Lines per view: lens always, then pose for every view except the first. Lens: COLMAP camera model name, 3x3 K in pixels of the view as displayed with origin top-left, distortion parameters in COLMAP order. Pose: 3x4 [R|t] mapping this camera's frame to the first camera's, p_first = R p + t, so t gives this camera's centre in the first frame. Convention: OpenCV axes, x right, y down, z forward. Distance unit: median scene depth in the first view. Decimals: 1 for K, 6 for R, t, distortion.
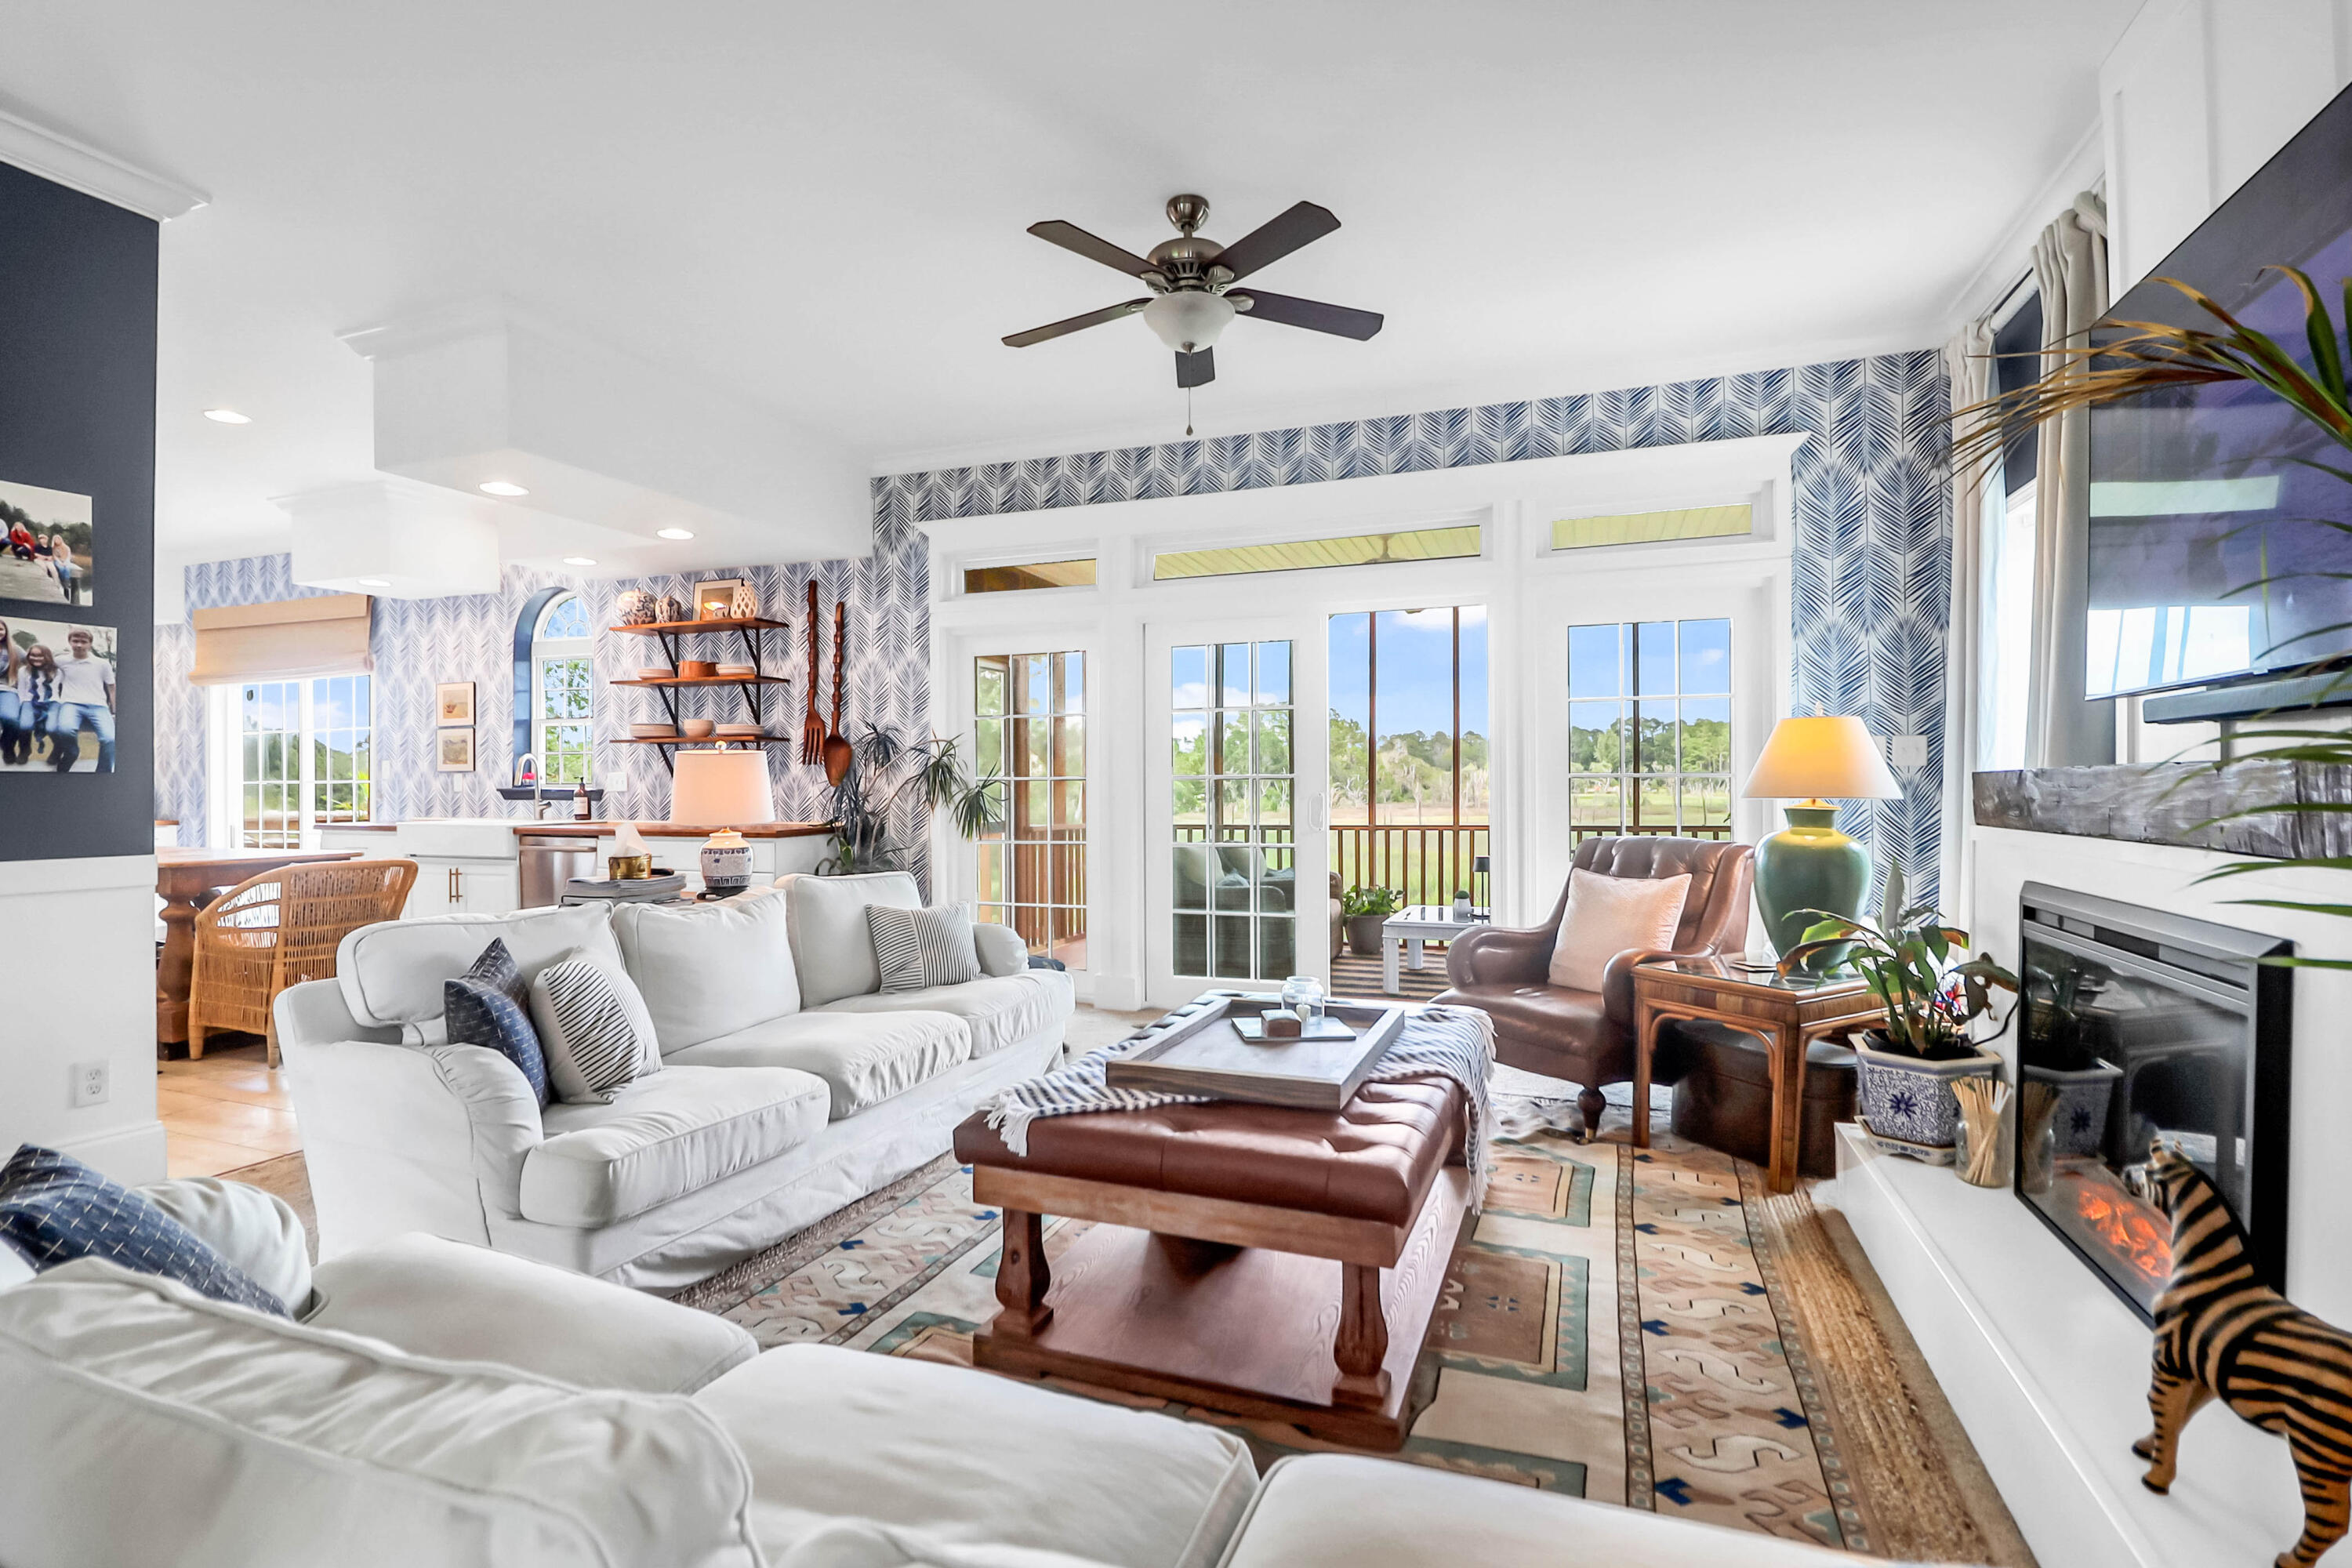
lens RADIAL K [[1103.7, 0, 1166.8], [0, 1103.7, 782.3], [0, 0, 1]] dist [0.000070, -0.011308]
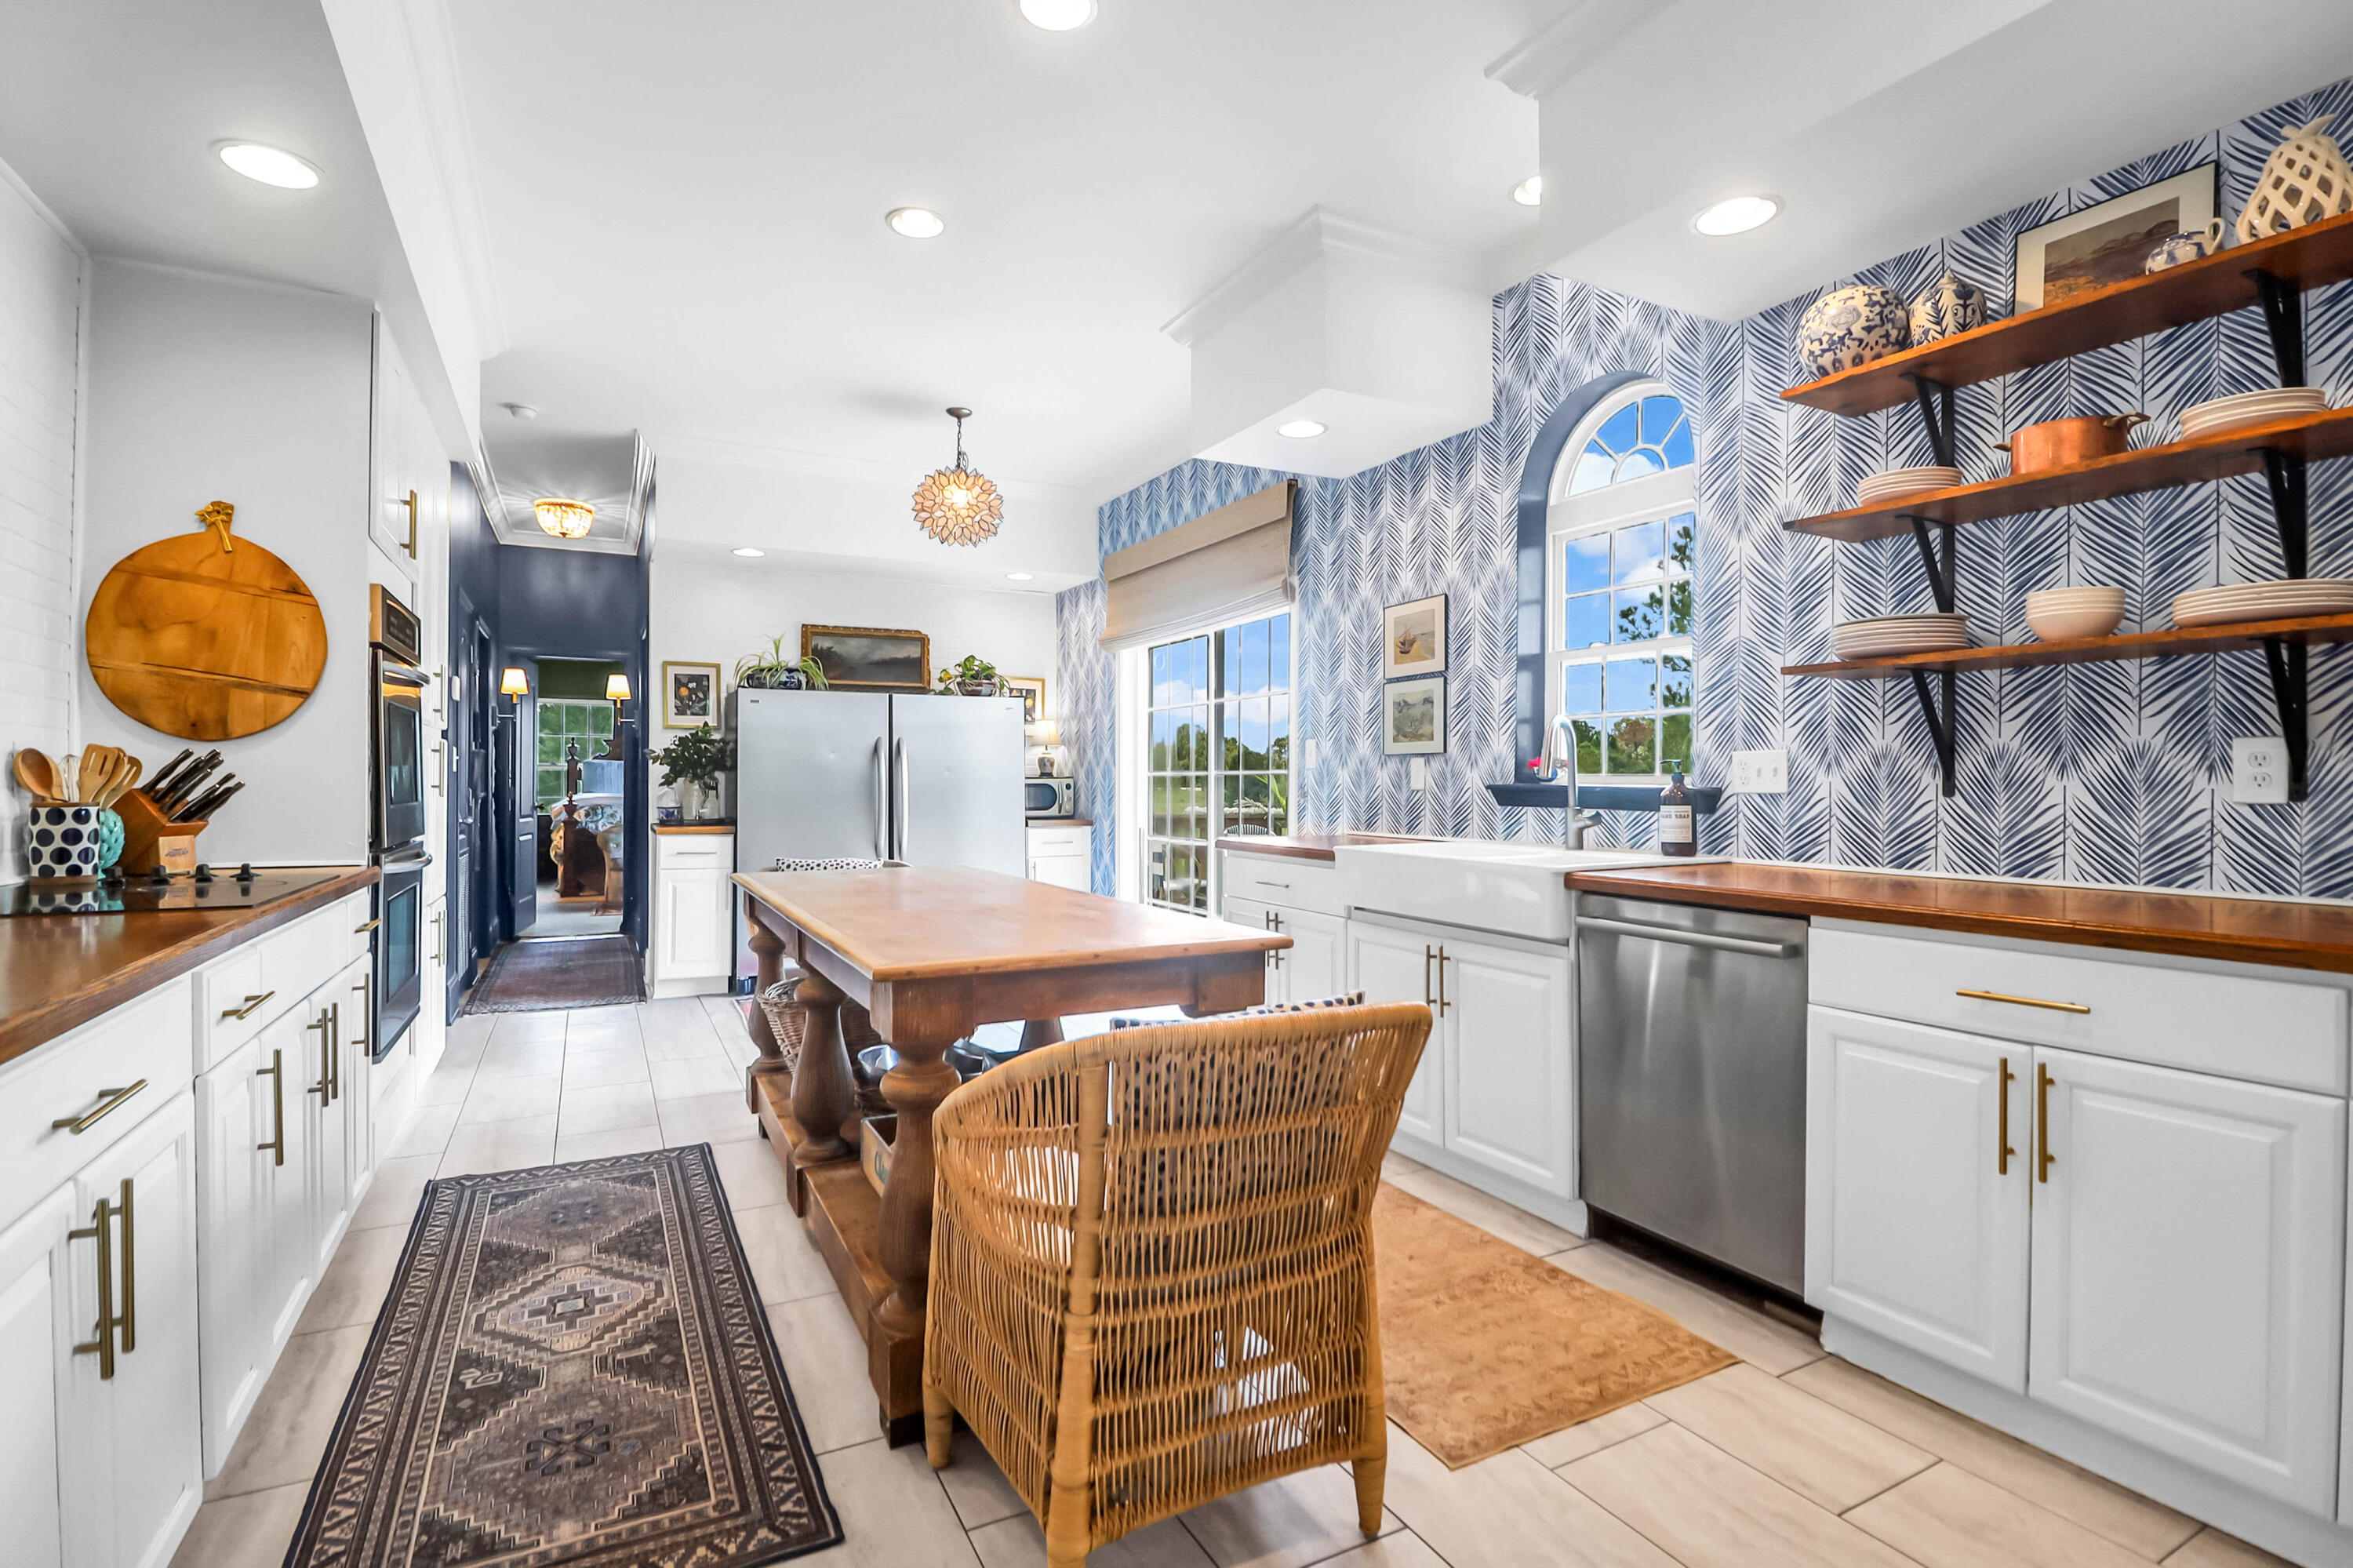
lens RADIAL K [[1104.2, 0, 1167.3], [0, 1104.2, 782.3], [0, 0, 1]] dist [0.000070, -0.011308]
pose [[0.747697, 0.007390, -0.663999, -0.424293], [-0.006369, 0.999972, 0.003958, 0.004023], [0.664009, 0.001270, 0.747723, 0.570583]]
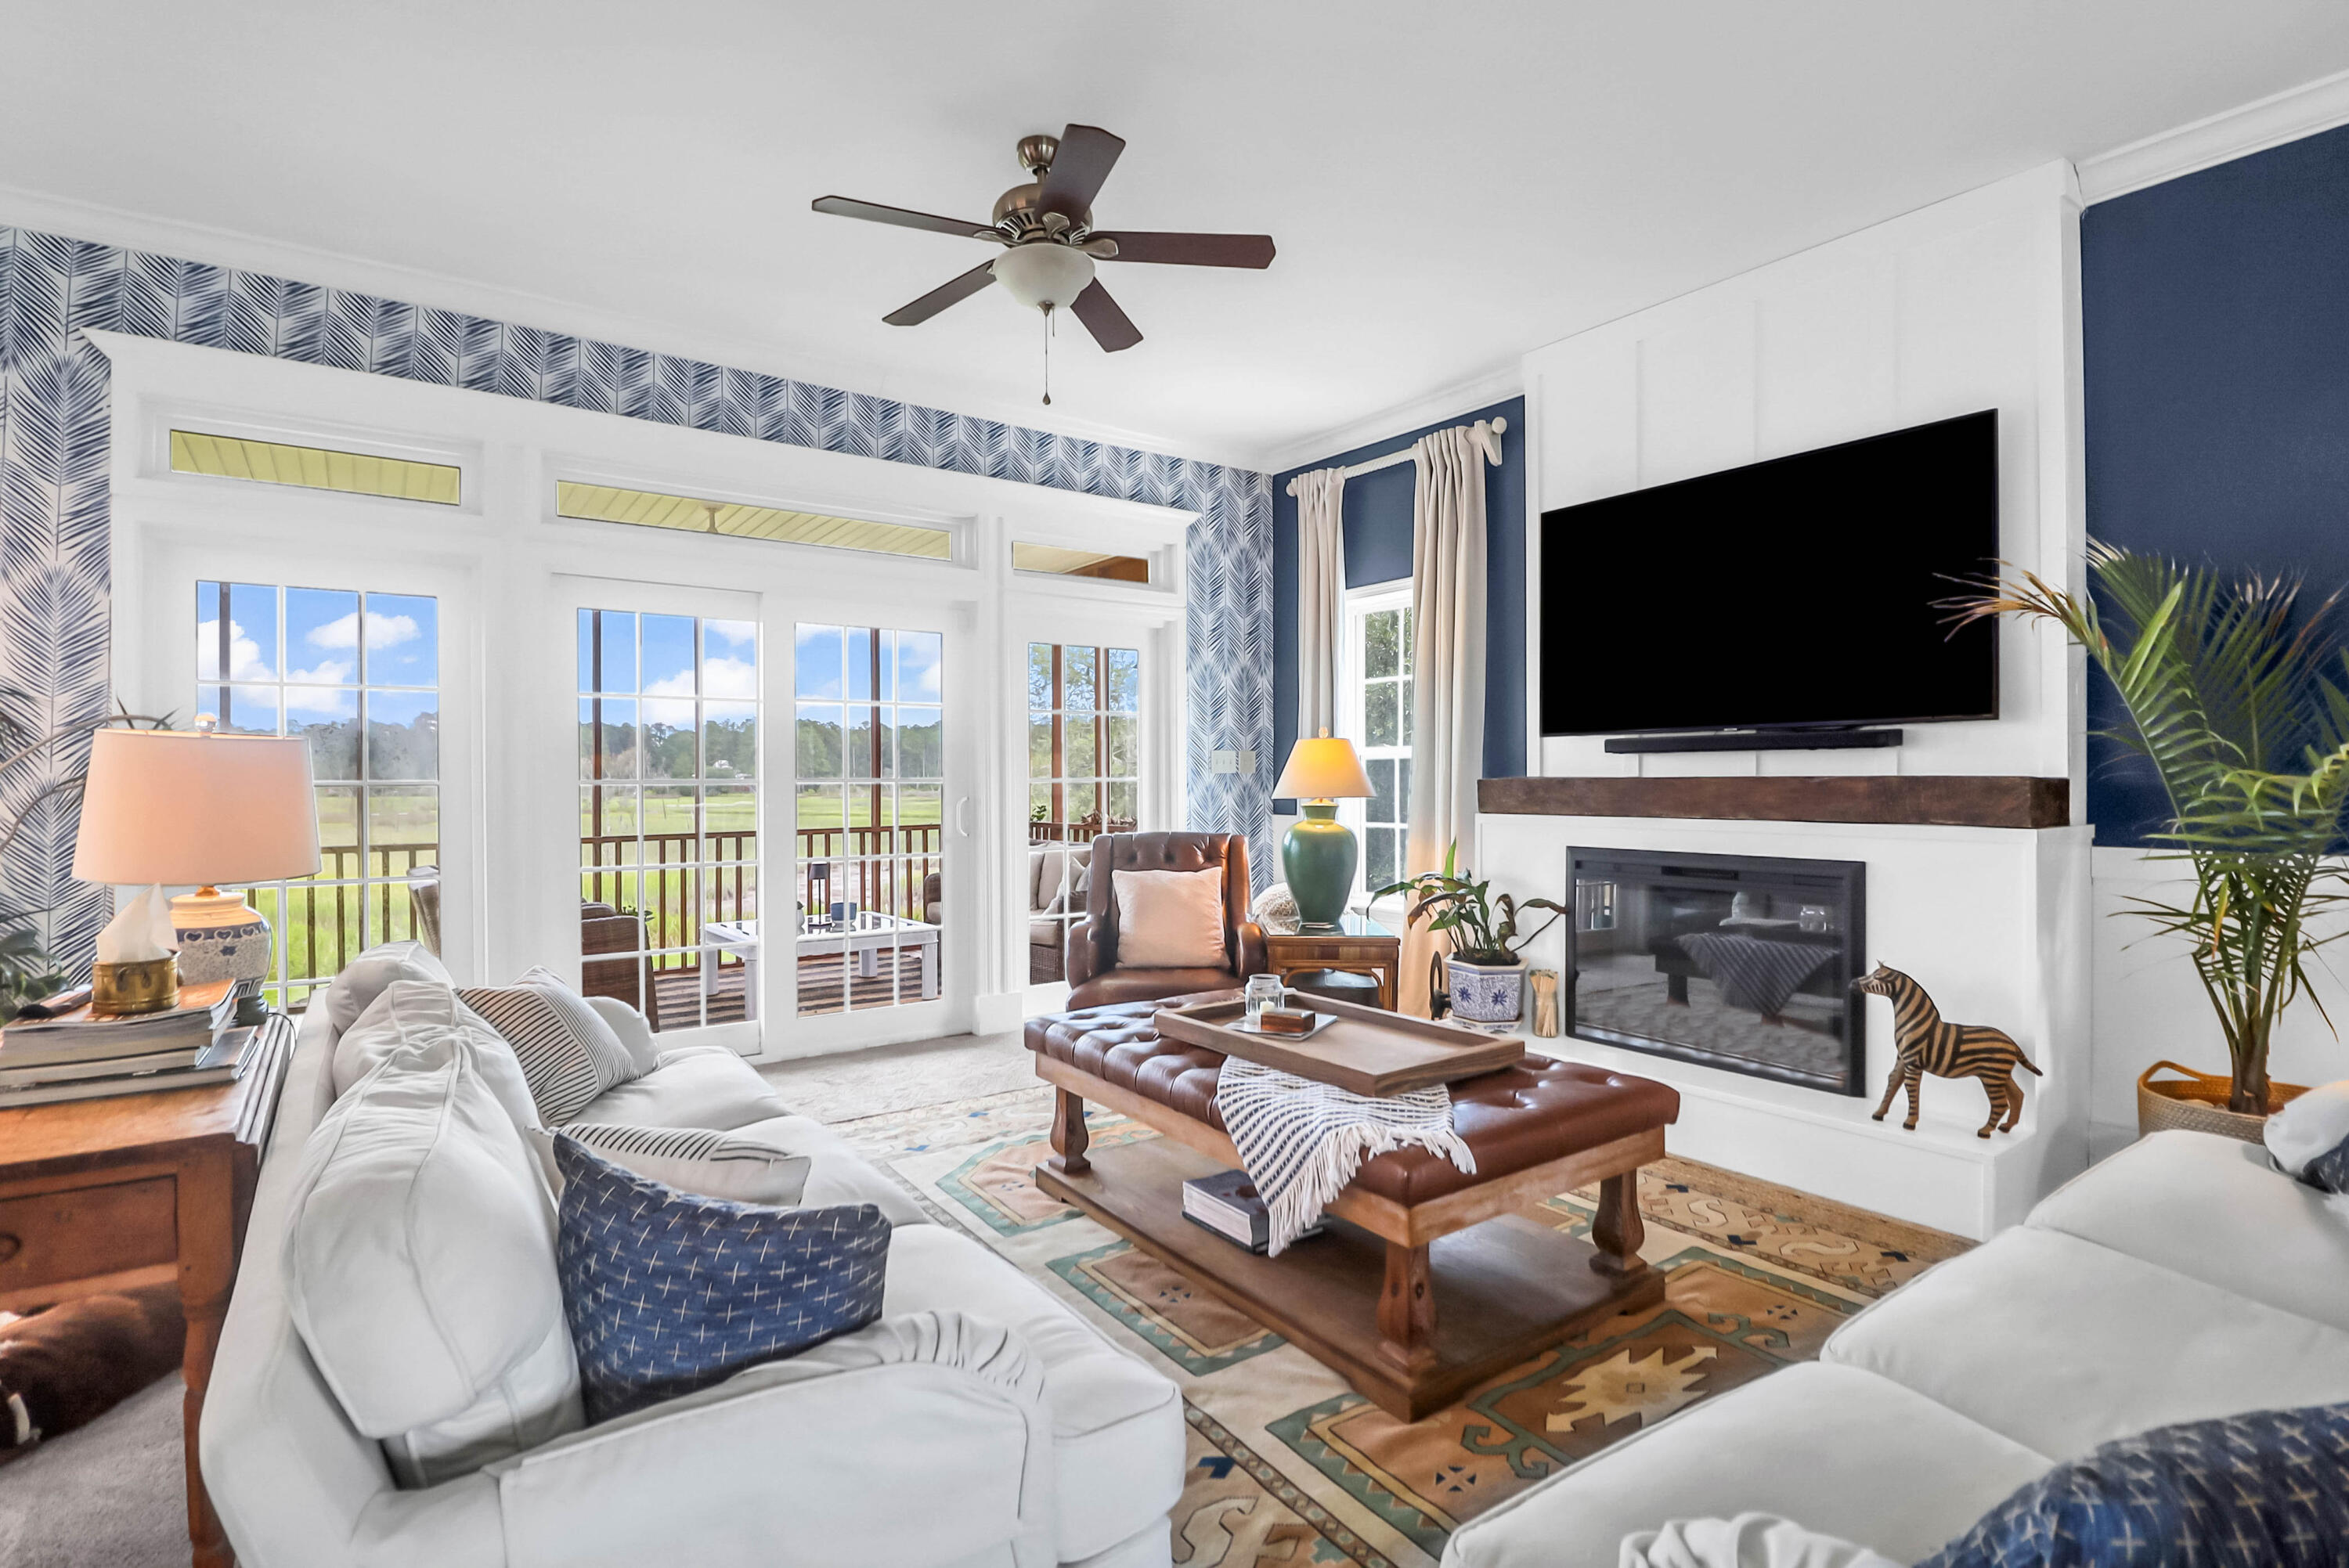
lens RADIAL K [[1096.2, 0, 1174.5], [0, 1096.2, 784.0], [0, 0, 1]] dist [0.002153, -0.011441]
pose [[0.558310, -0.002741, 0.829628, -0.370500], [0.002435, 0.999996, 0.001665, -0.003066], [-0.829629, 0.001091, 0.558314, 0.231329]]
